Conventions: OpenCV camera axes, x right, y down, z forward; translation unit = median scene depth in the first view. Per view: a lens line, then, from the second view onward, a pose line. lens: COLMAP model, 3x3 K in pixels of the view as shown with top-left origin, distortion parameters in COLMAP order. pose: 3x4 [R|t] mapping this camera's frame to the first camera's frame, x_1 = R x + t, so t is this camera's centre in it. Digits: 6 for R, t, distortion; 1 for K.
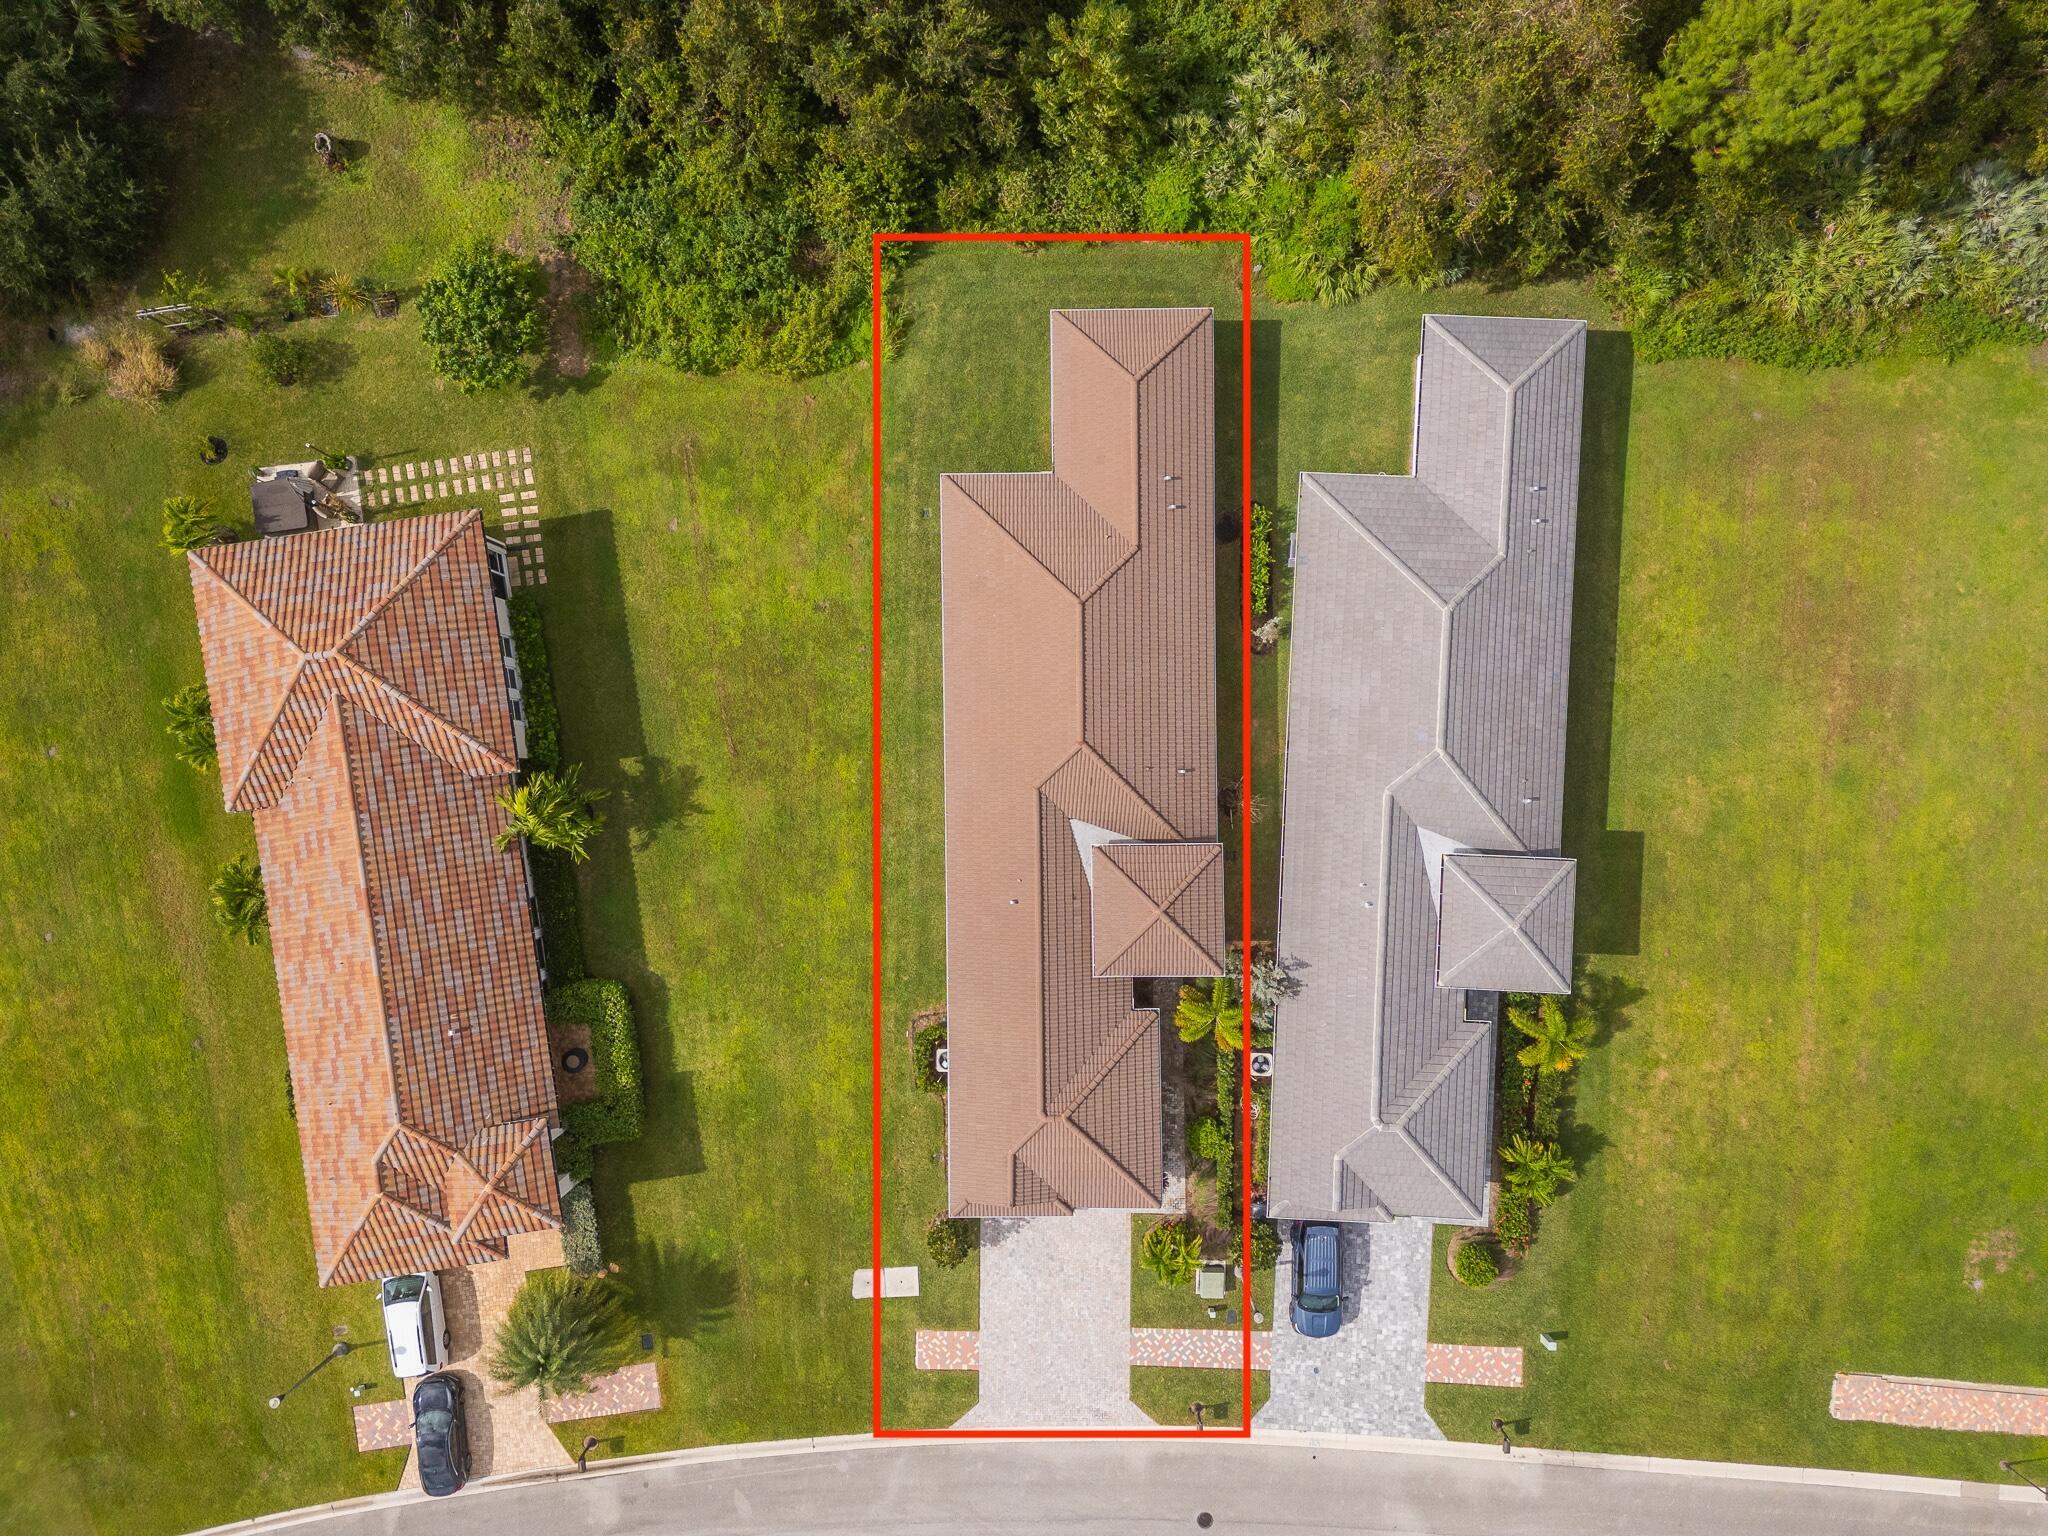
lens RADIAL K [[1434.1, 0, 1033.0], [0, 1434.1, 776.2], [0, 0, 1]] dist [0.064667, -0.062176]
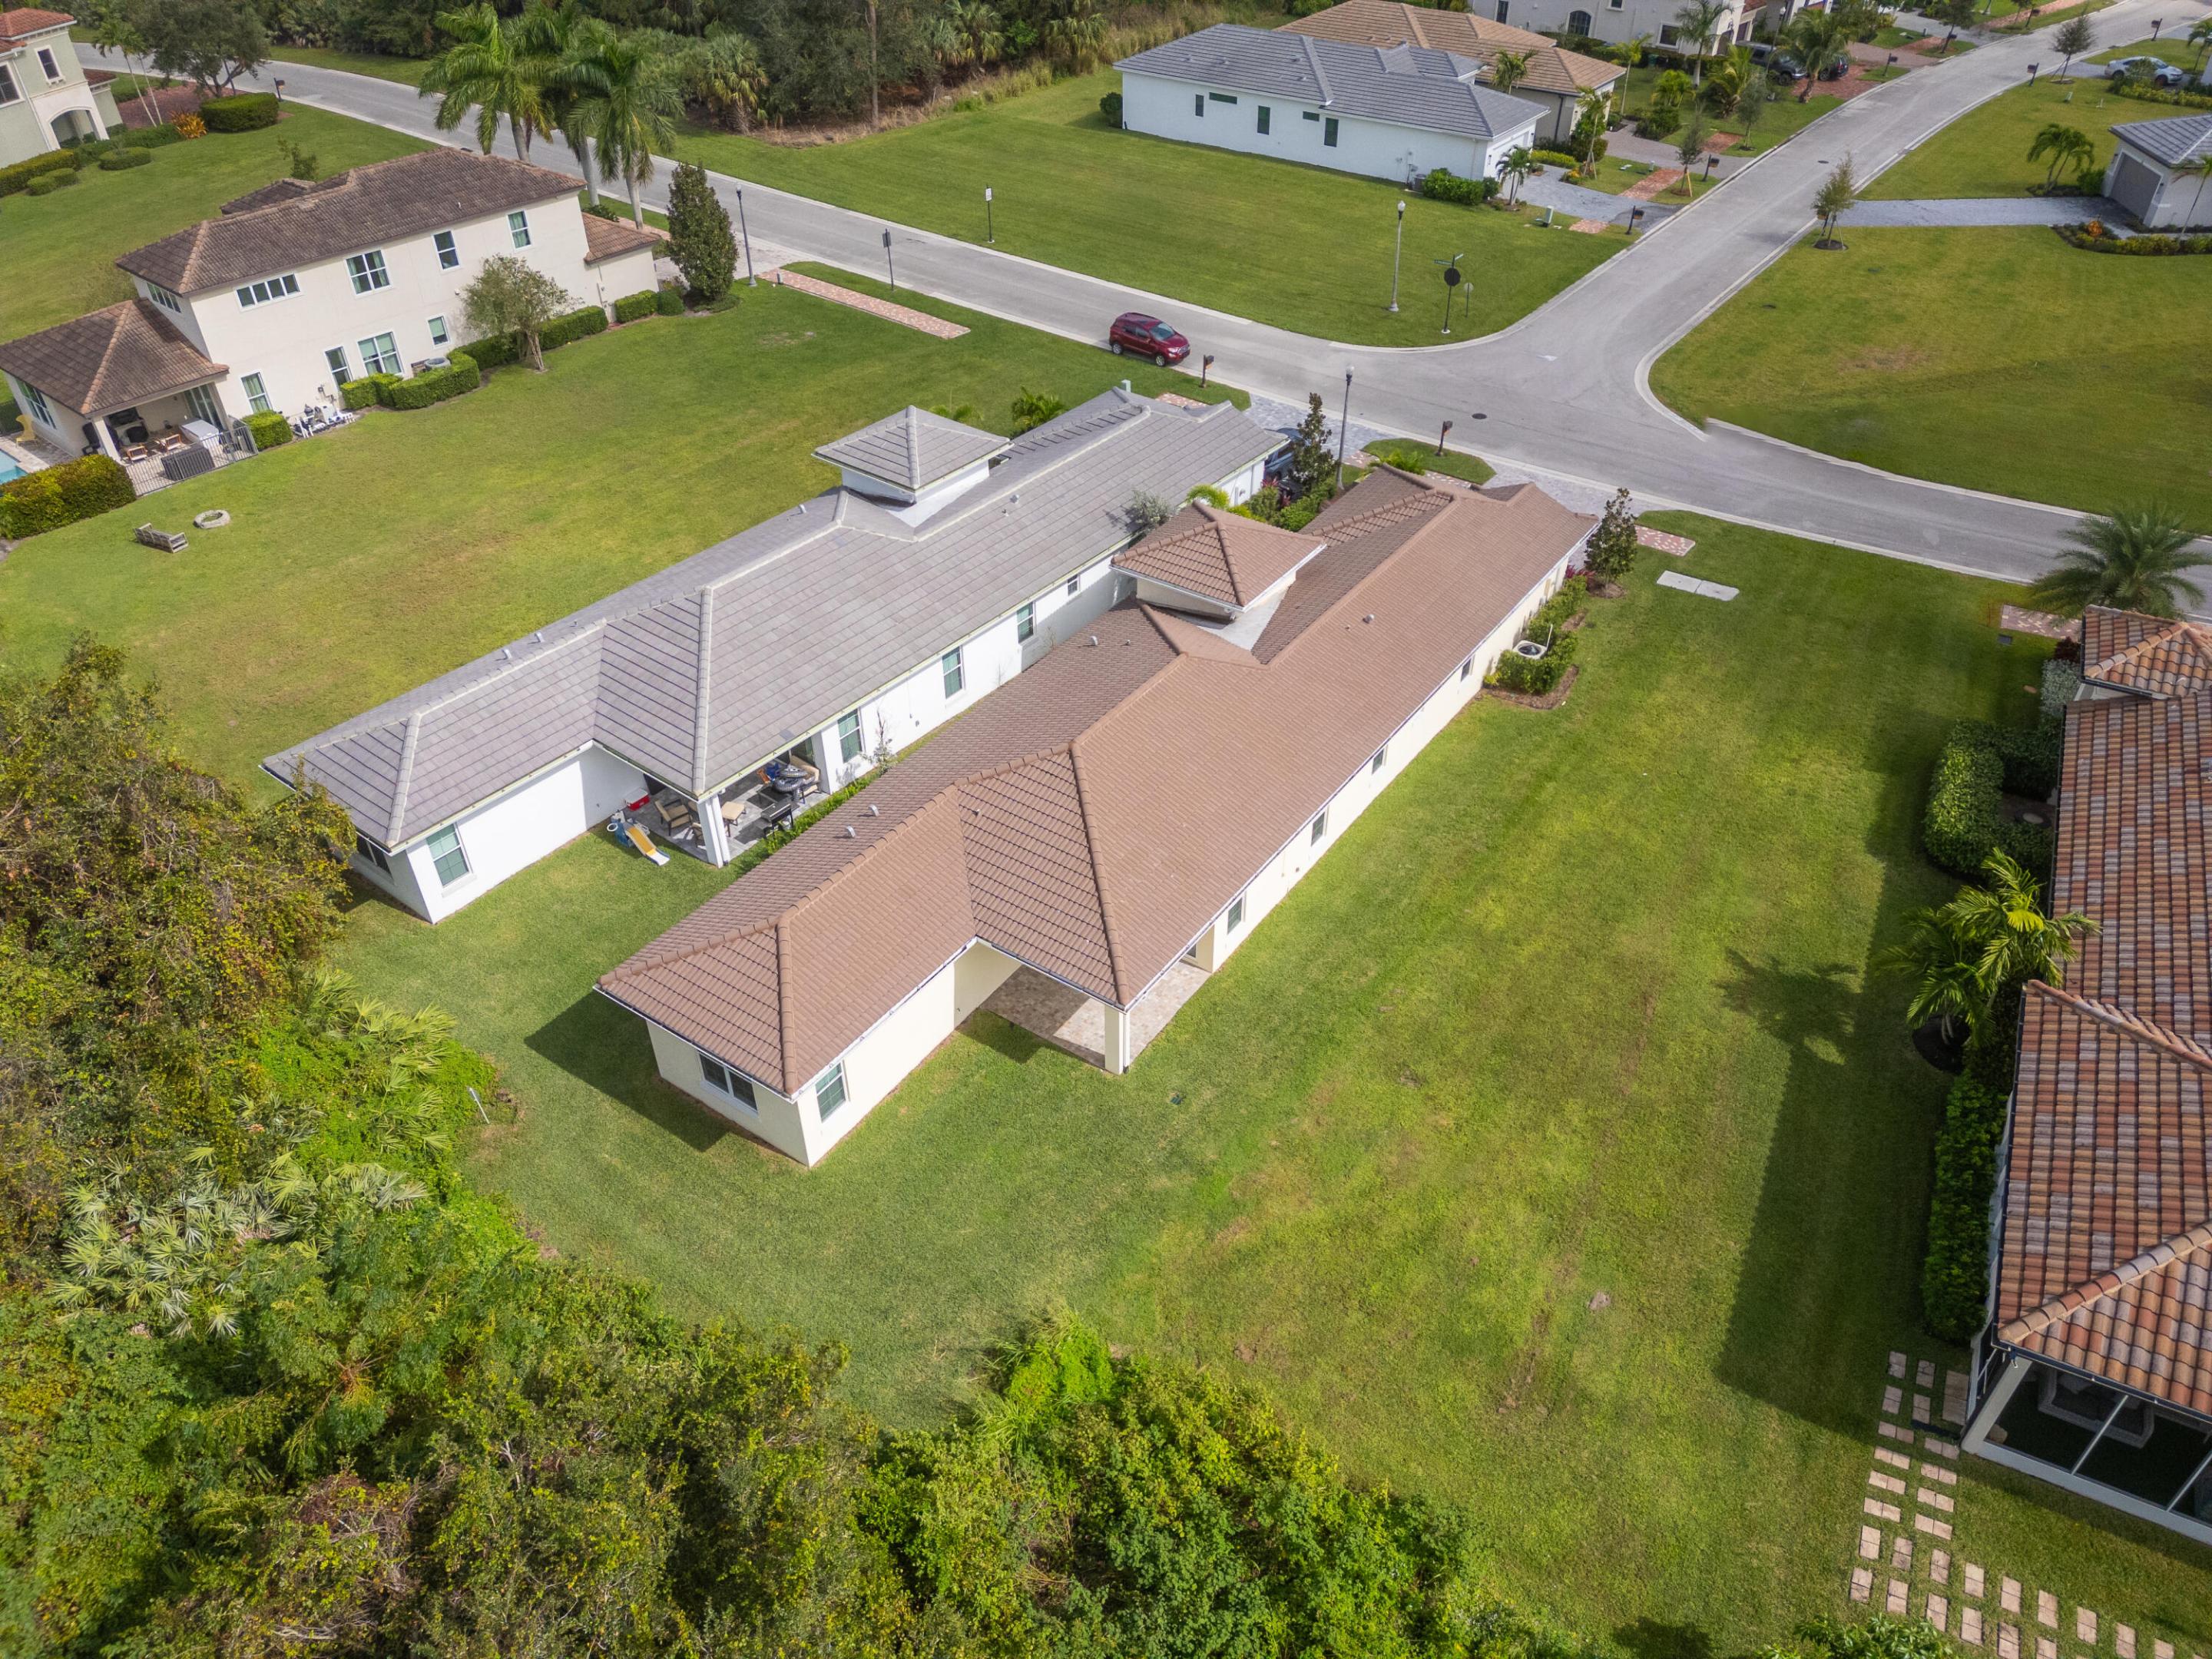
lens RADIAL K [[1548.9, 0, 1115.7], [0, 1548.9, 838.3], [0, 0, 1]] dist [0.064667, -0.062176]
pose [[-0.814769, -0.353298, 0.459709, -0.305954], [0.579717, -0.508595, 0.636600, -0.544423], [0.008896, 0.785183, 0.619200, 0.525246]]
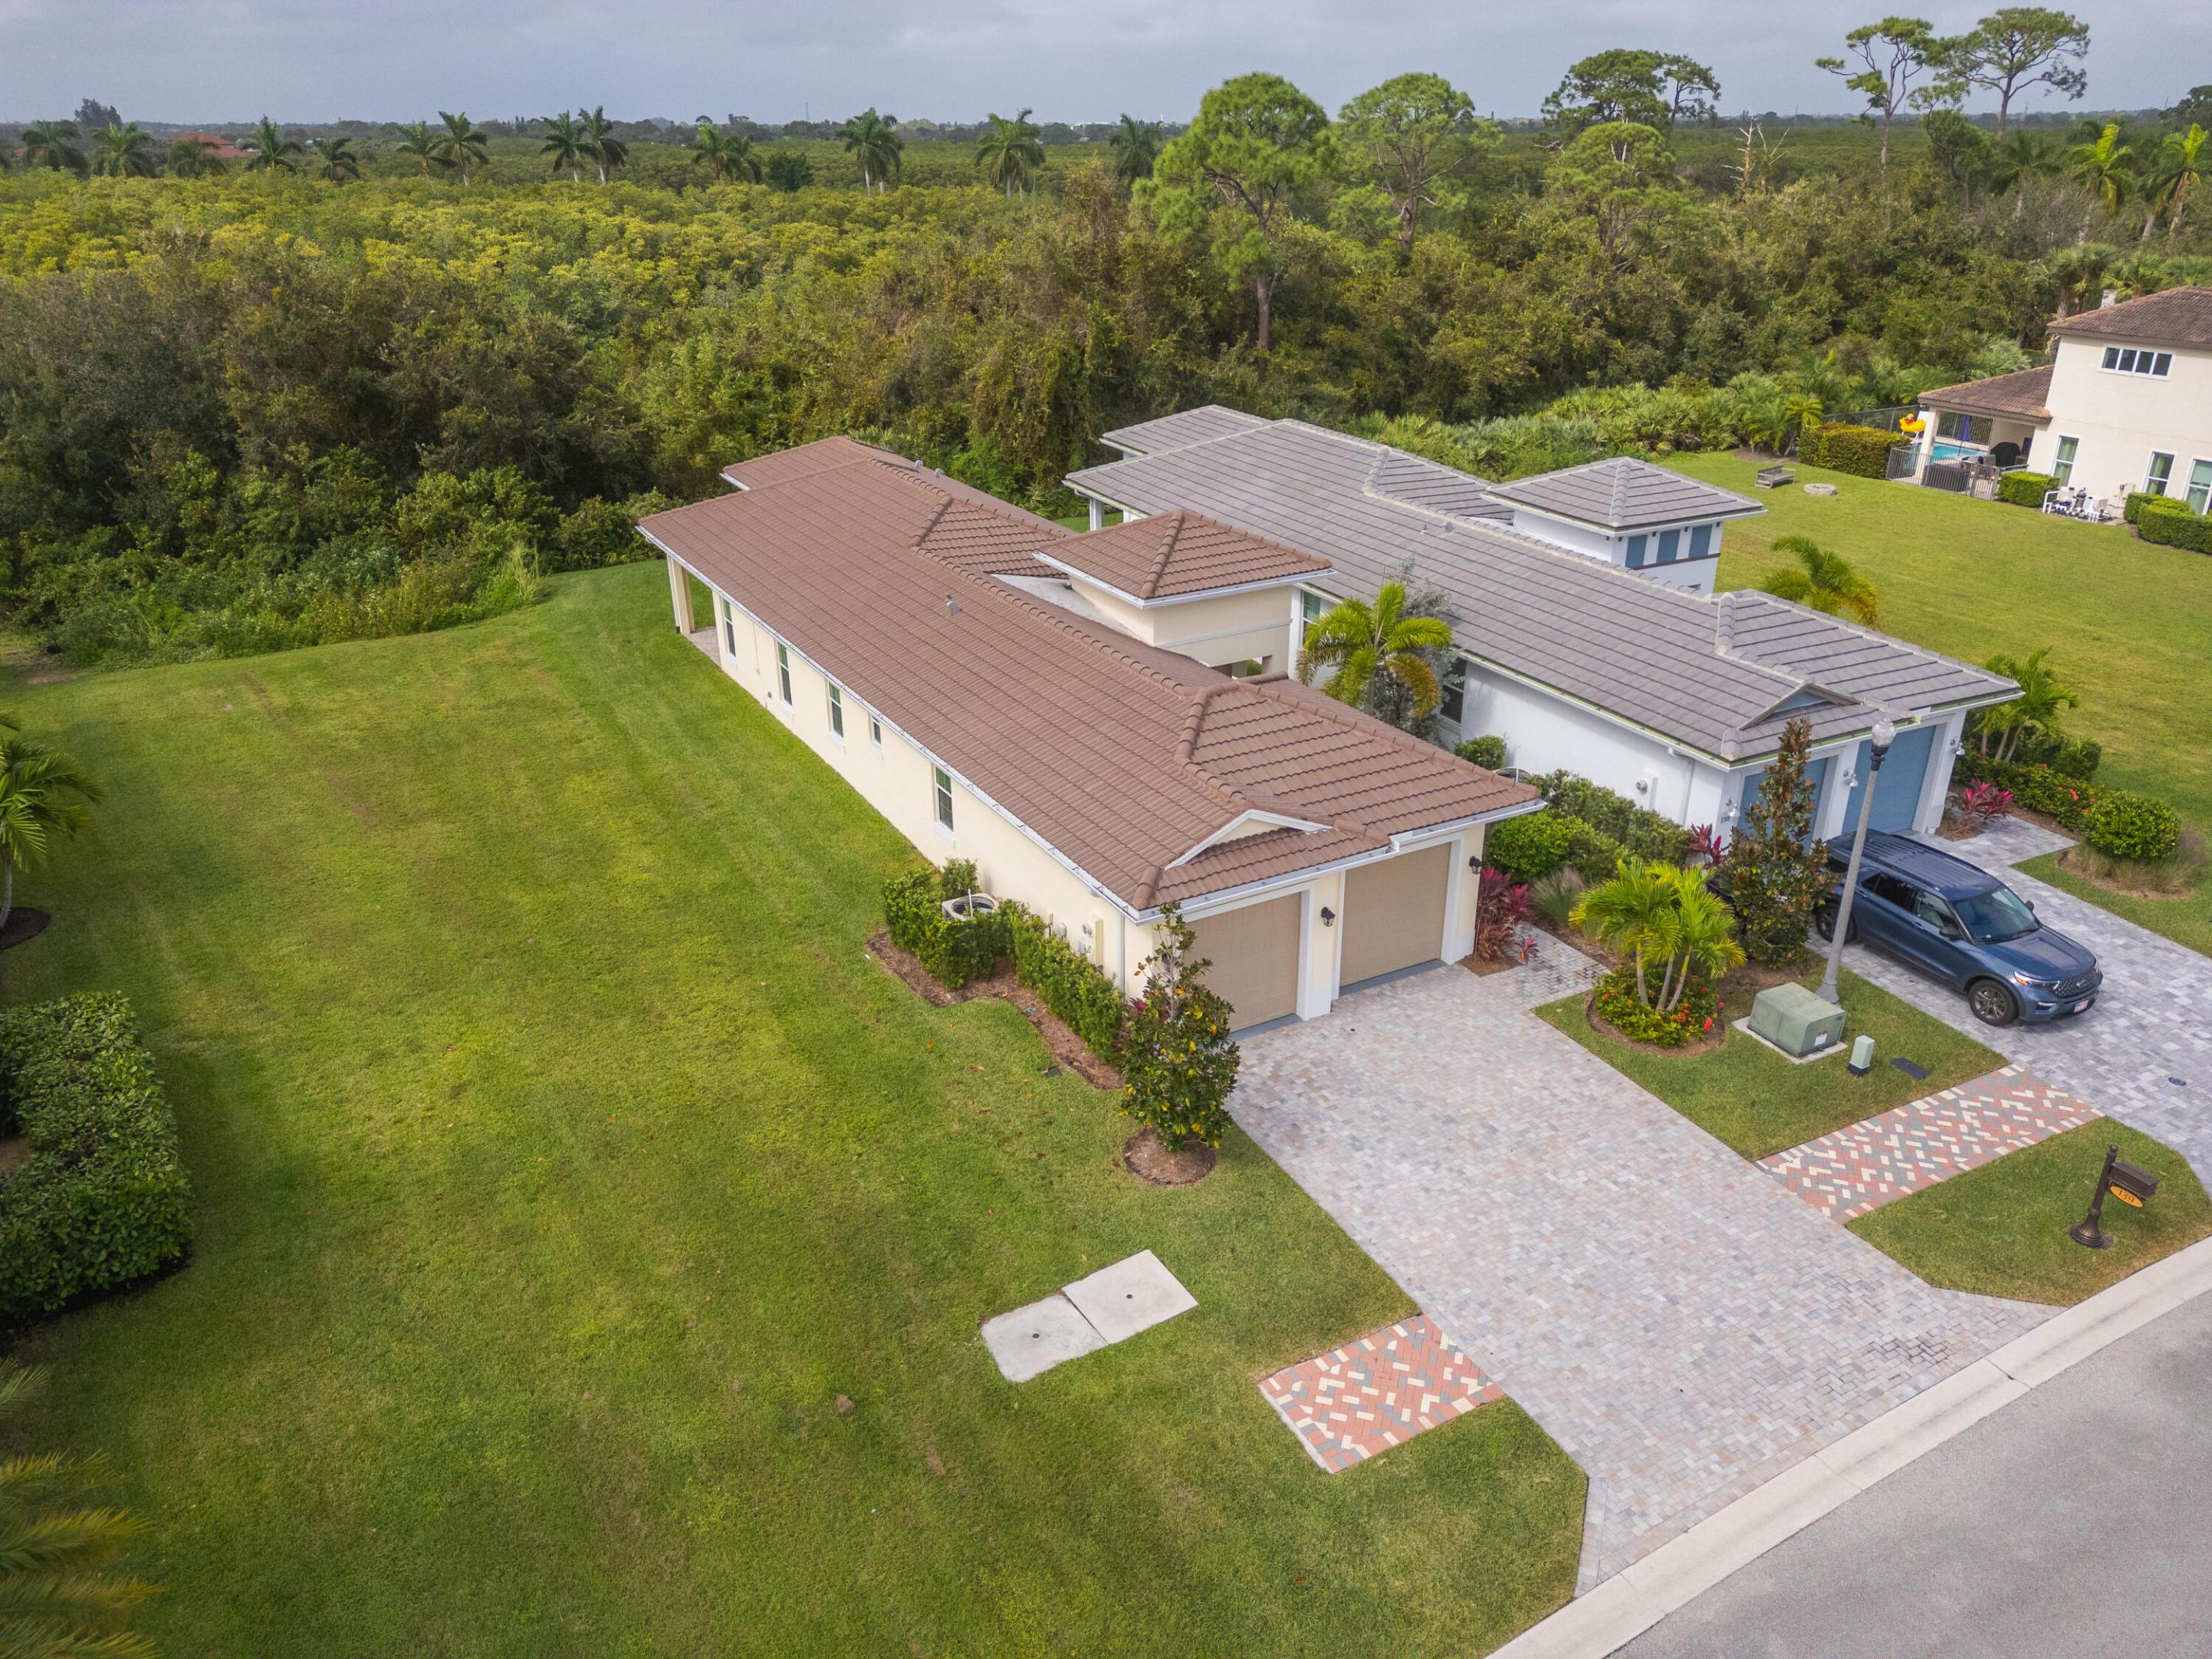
lens RADIAL K [[1548.9, 0, 1115.7], [0, 1548.9, 838.3], [0, 0, 1]] dist [0.064667, -0.062176]
pose [[0.874354, -0.199024, 0.442600, -0.224180], [0.485288, 0.360427, -0.796610, 0.583422], [-0.000981, 0.911308, 0.411725, 0.768896]]
